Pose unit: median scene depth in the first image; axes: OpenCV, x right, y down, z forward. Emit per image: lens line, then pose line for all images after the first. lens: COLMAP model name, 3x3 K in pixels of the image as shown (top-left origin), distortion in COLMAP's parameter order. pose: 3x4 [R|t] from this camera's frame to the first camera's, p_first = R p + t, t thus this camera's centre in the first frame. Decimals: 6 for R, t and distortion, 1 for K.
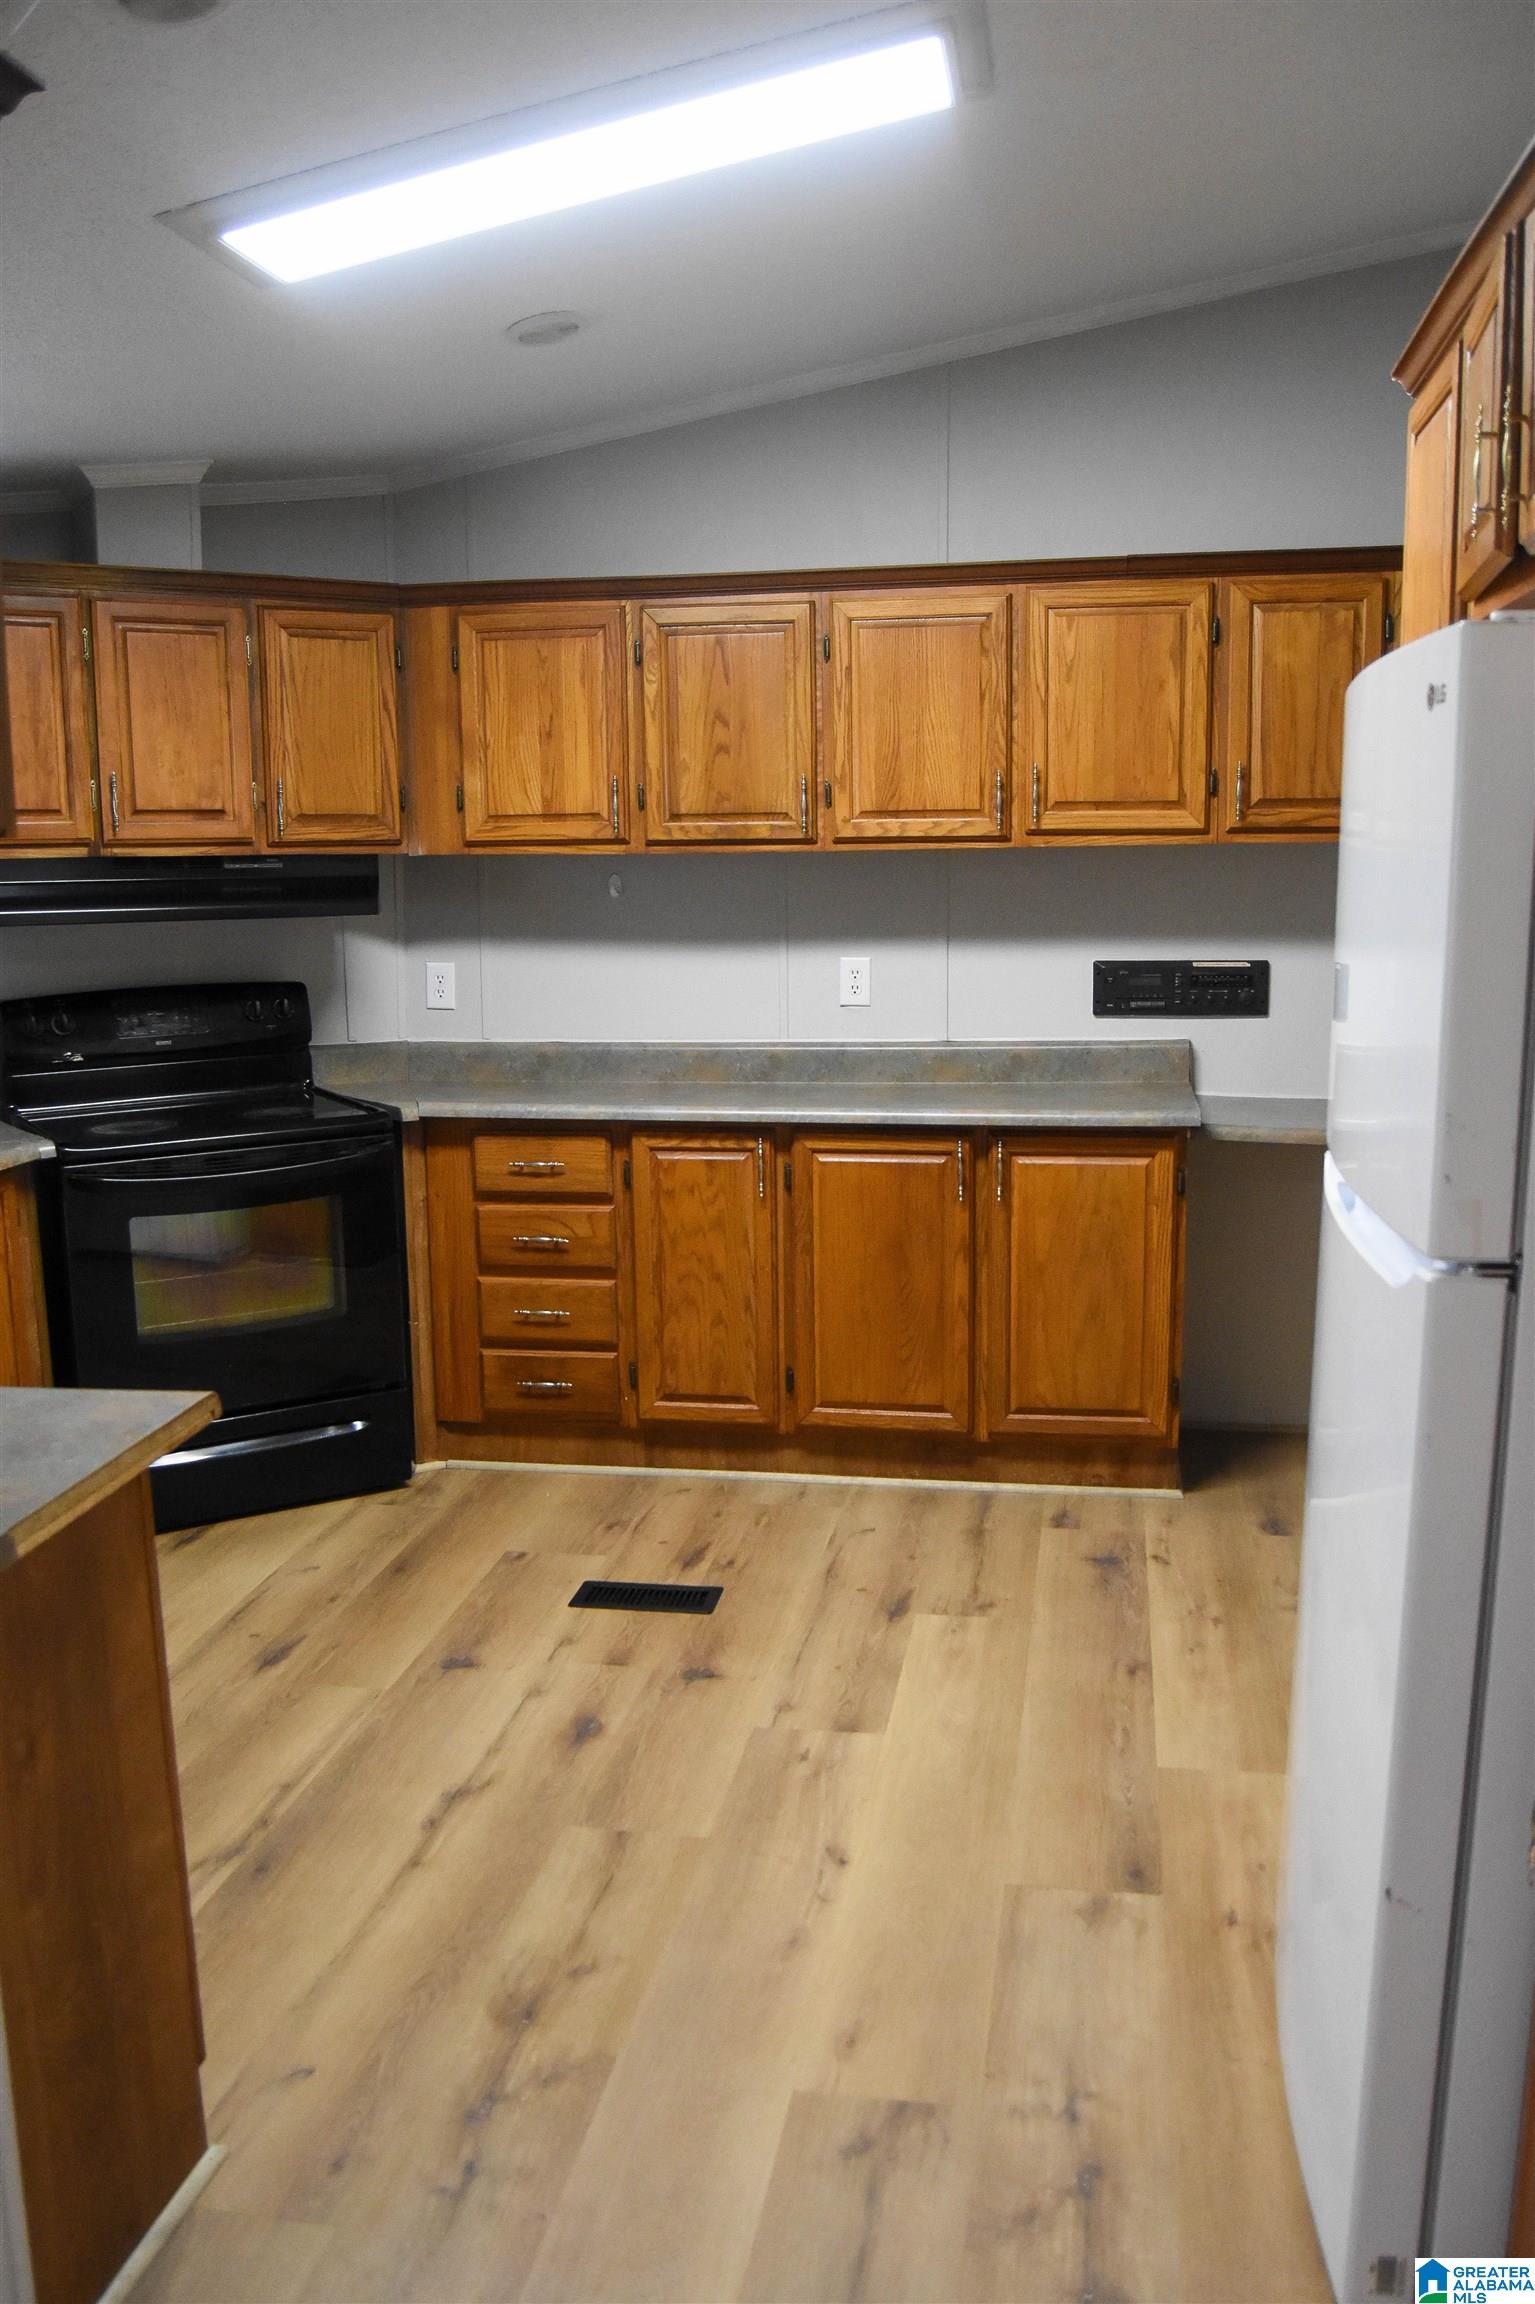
lens RADIAL K [[1914.5, 0, 754.9], [0, 1914.5, 1193.5], [0, 0, 1]] dist [-0.085358, 0.012818]
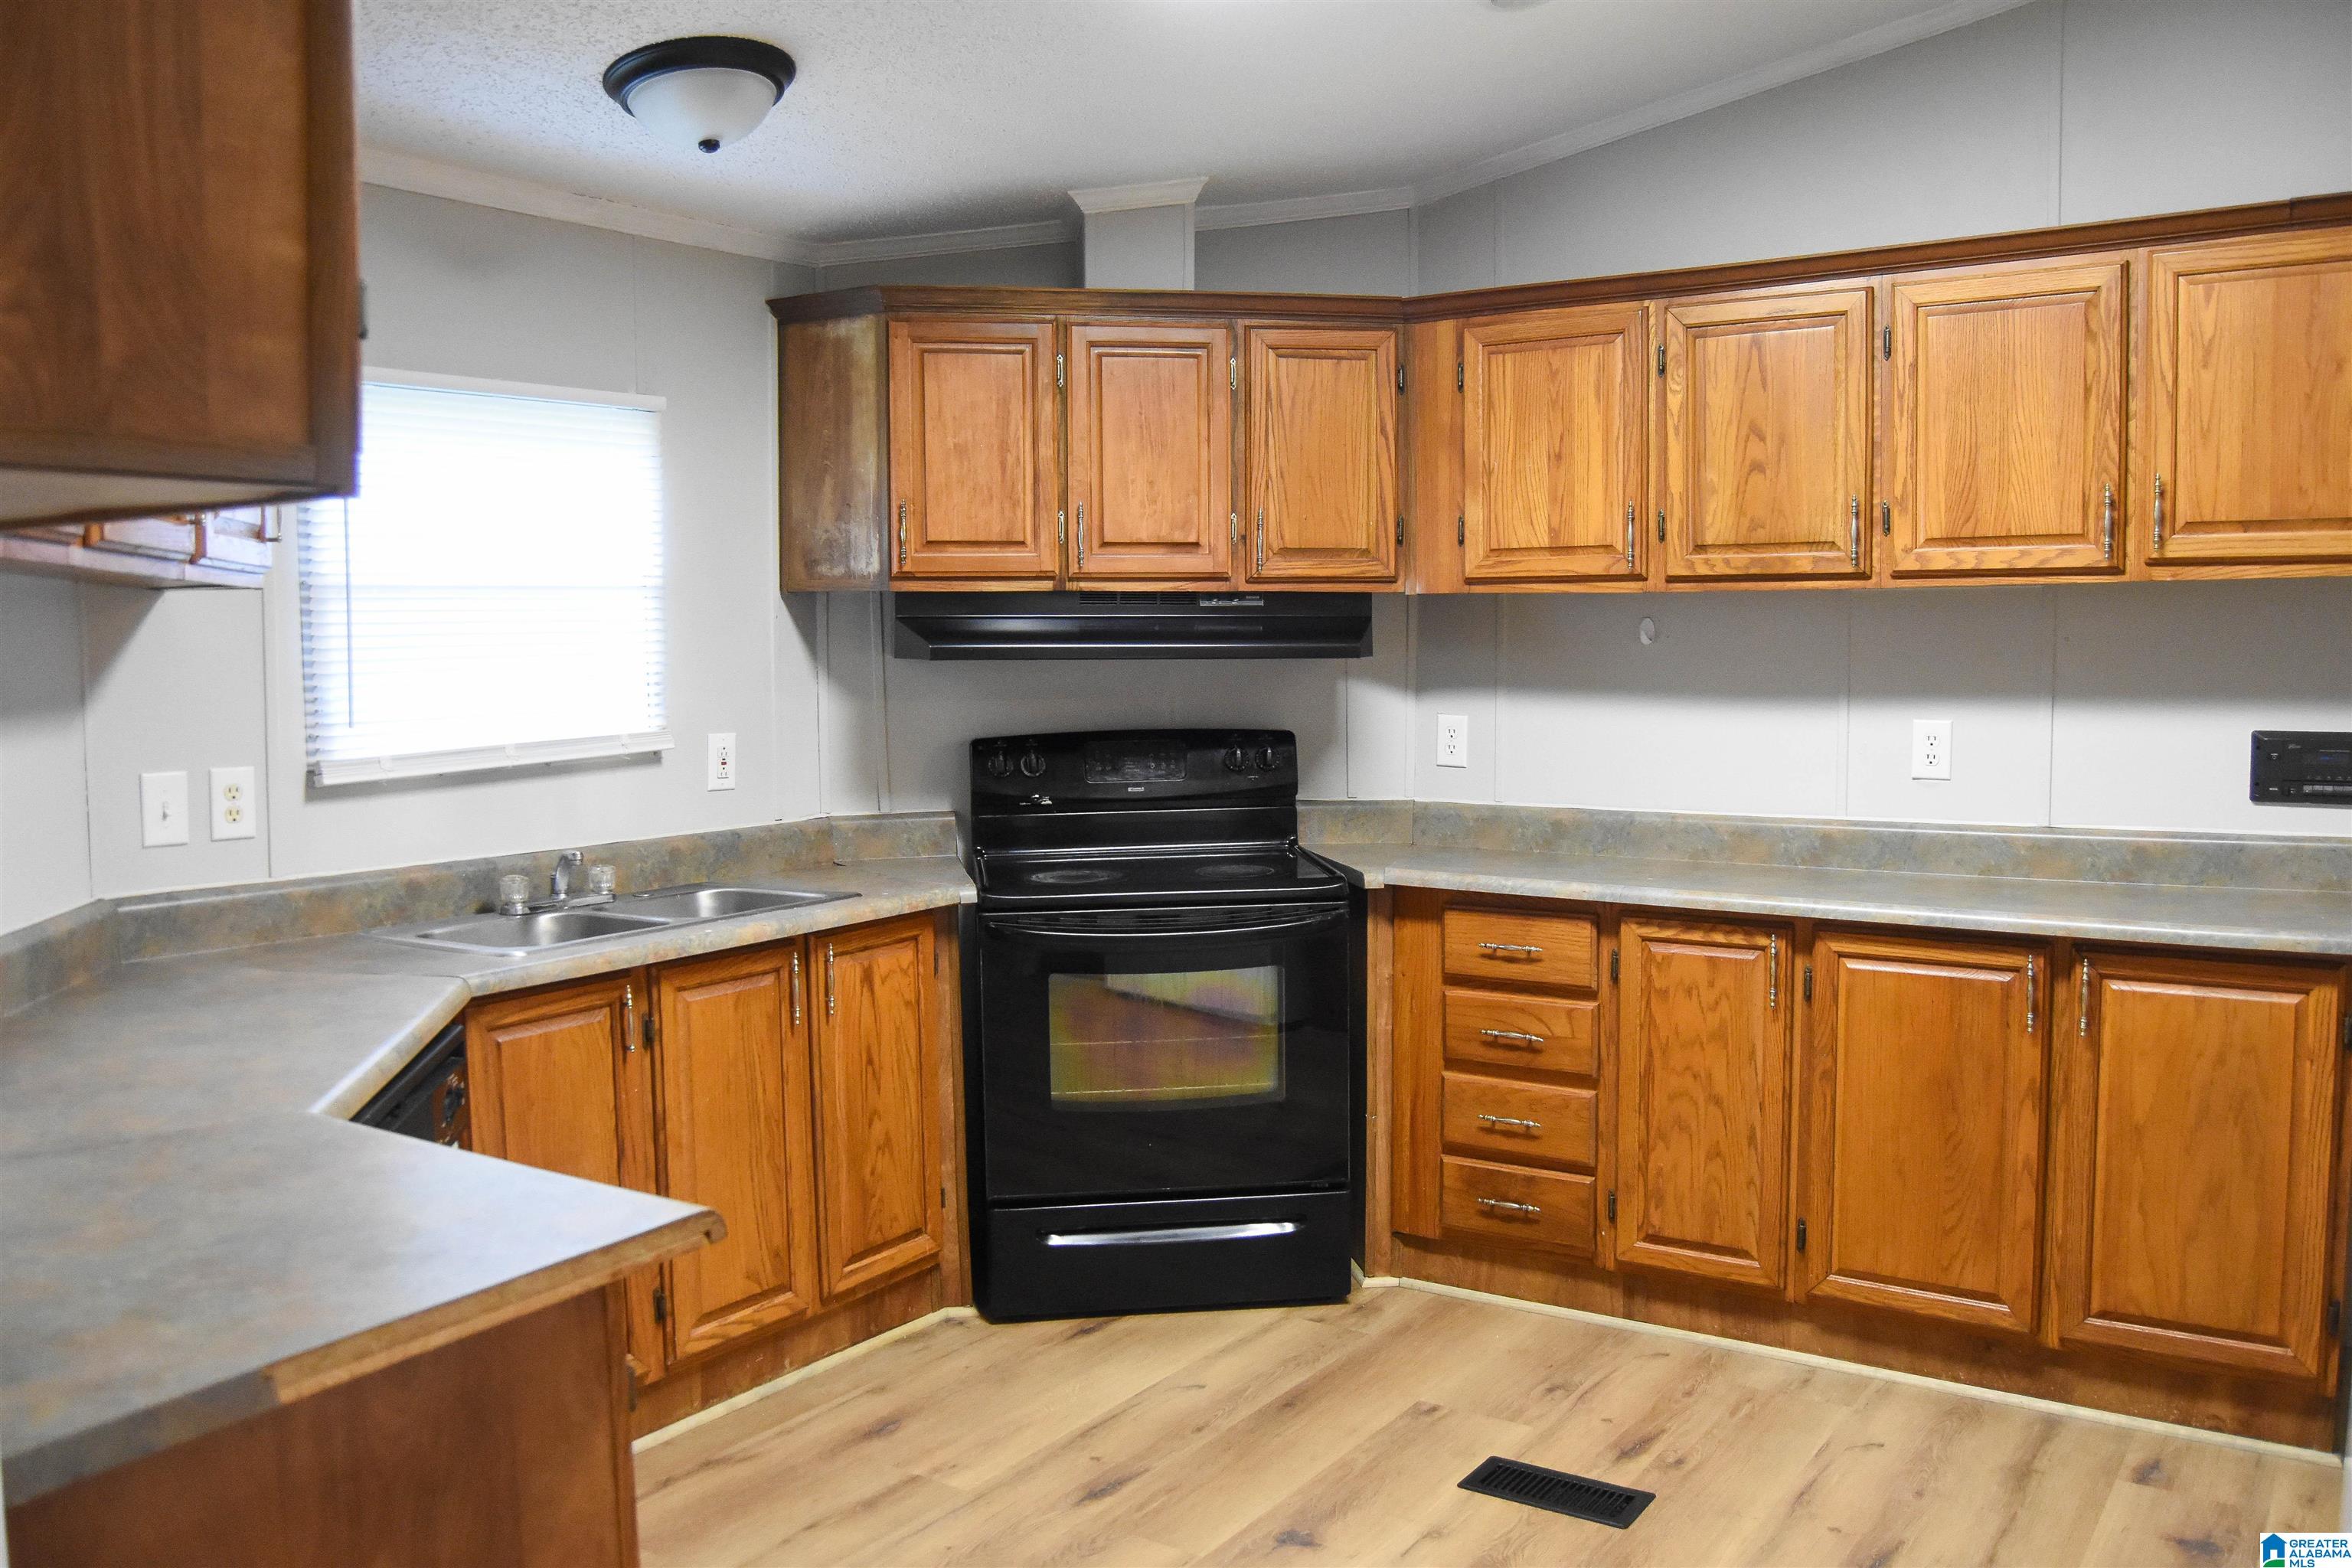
lens RADIAL K [[1885.3, 0, 1164.6], [0, 1885.3, 787.7], [0, 0, 1]] dist [-0.095399, 0.043421]
pose [[0.908251, 0.037385, -0.416752, 0.095061], [-0.075193, 0.994369, -0.074673, -0.012038], [0.411613, 0.099158, 0.905948, 0.165175]]
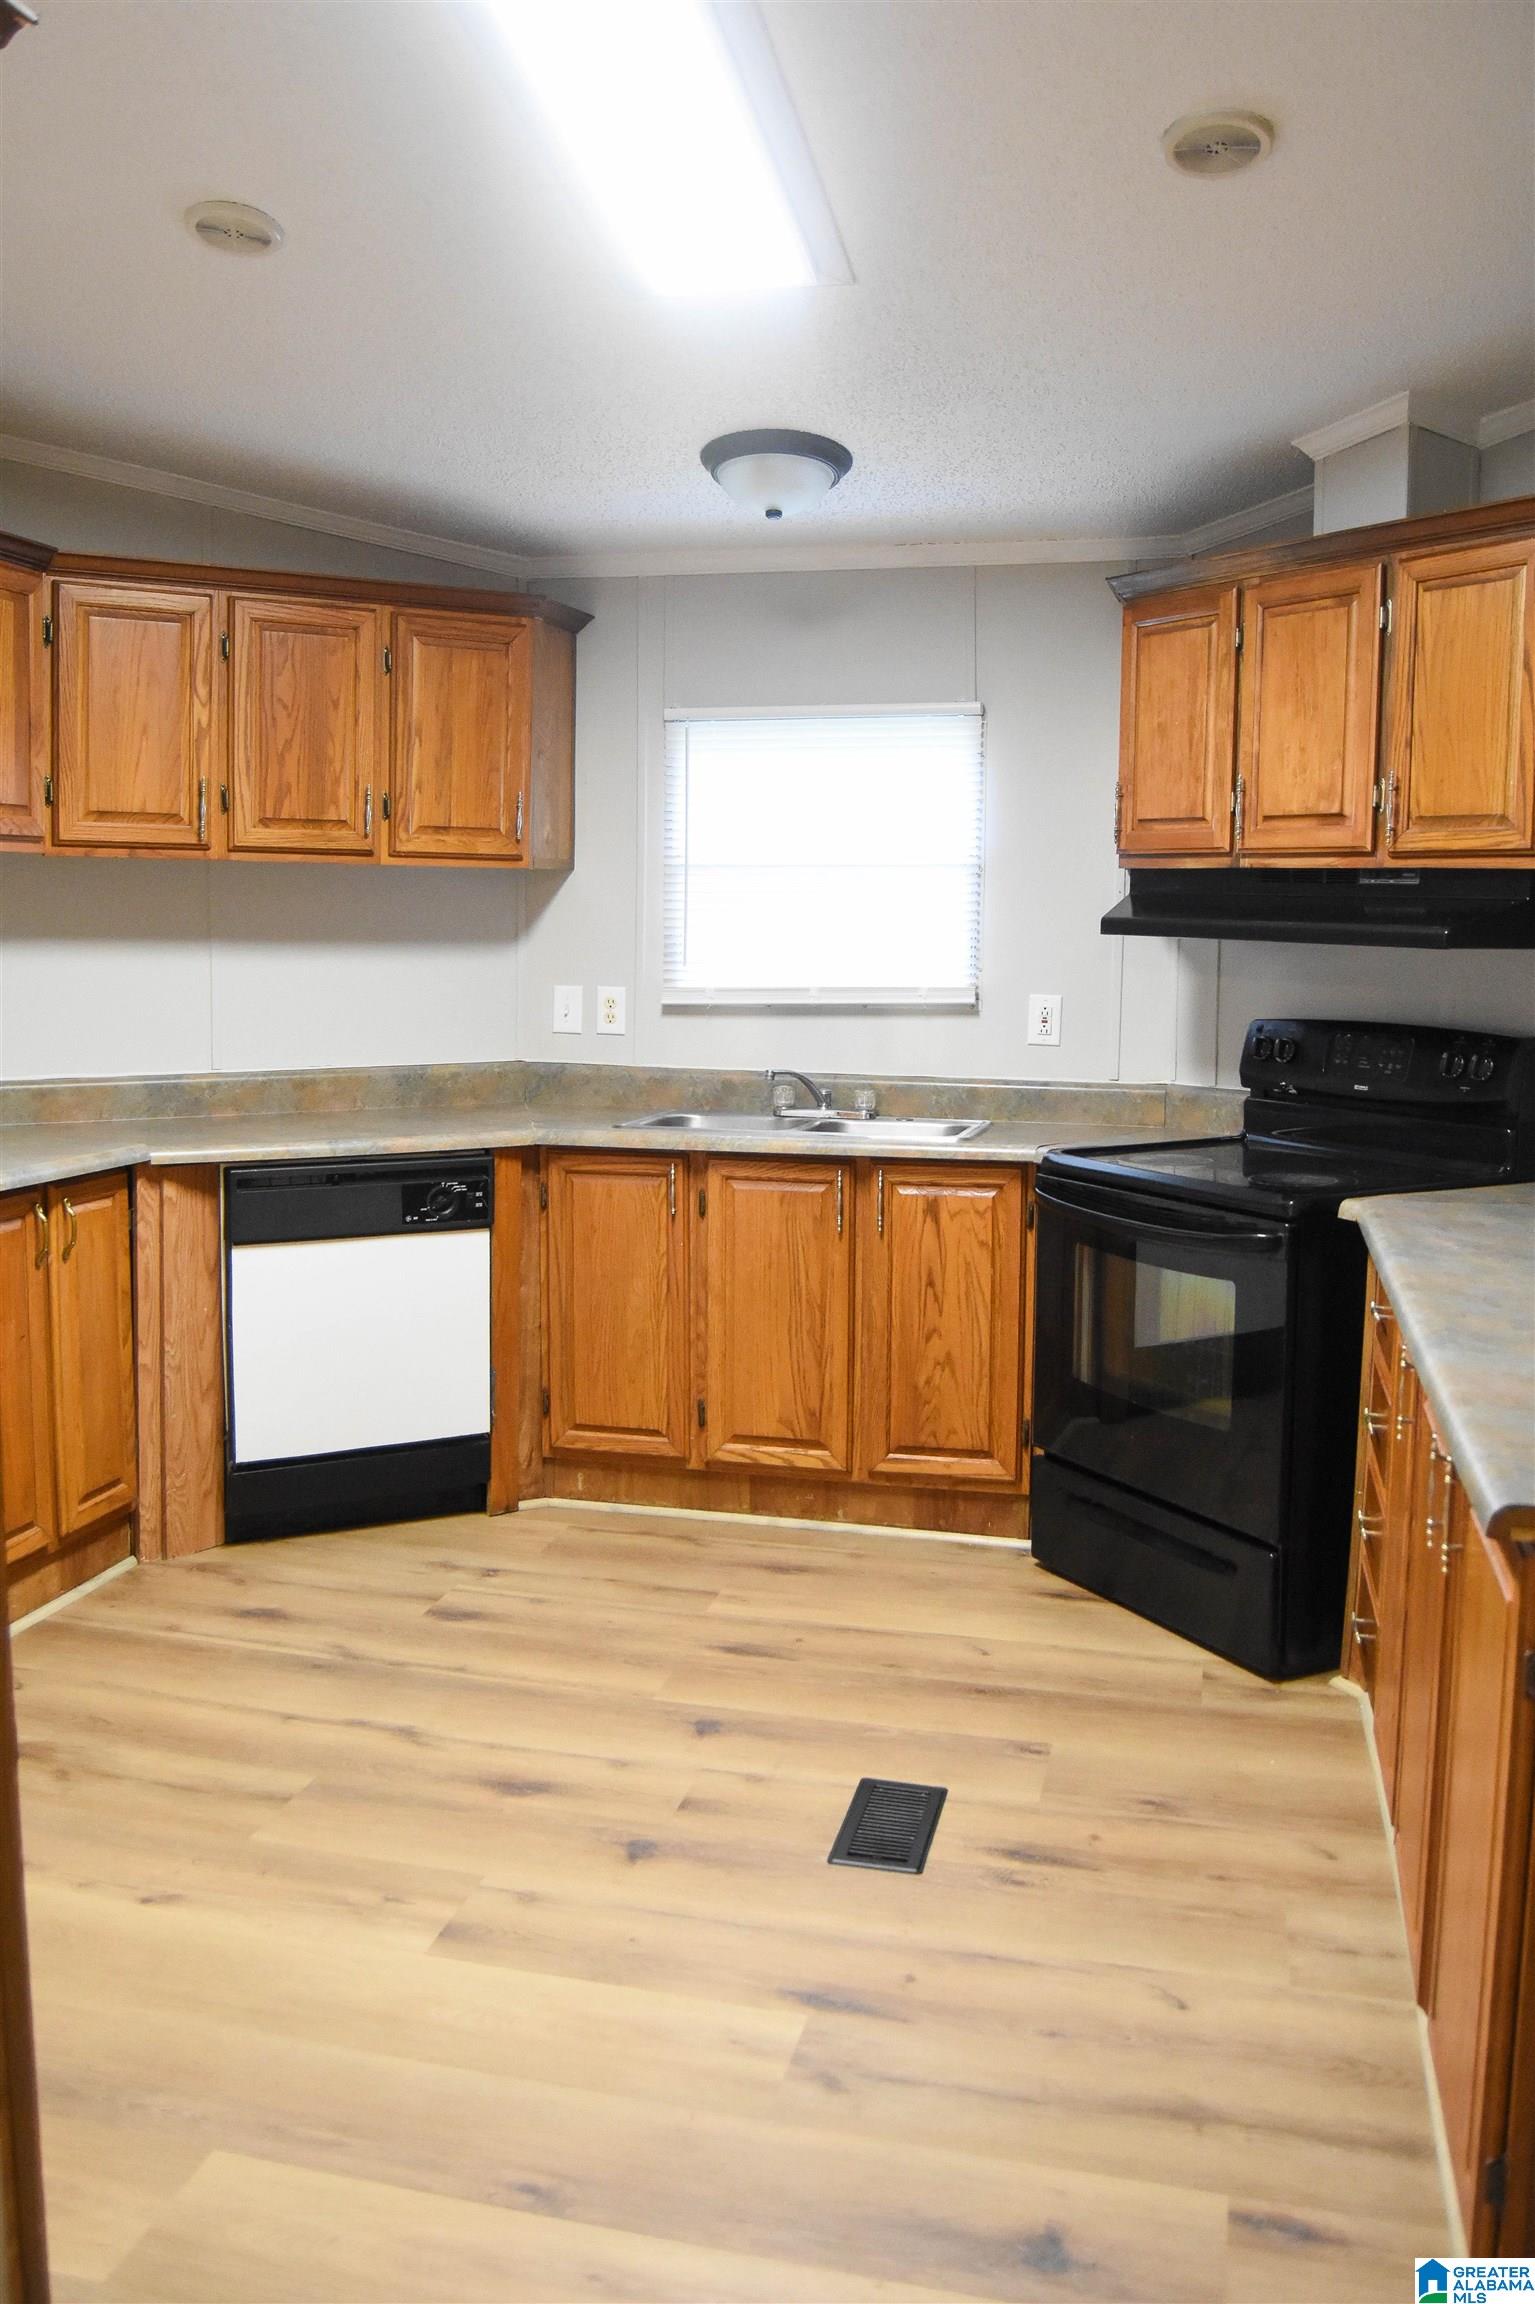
lens RADIAL K [[1921.3, 0, 748.7], [0, 1921.3, 1114.3], [0, 0, 1]] dist [-0.090427, 0.017722]
pose [[-0.070893, 0.118539, -0.990415, 0.579368], [-0.185055, 0.974114, 0.129834, -0.133427], [0.980168, 0.192486, -0.047121, 0.806692]]
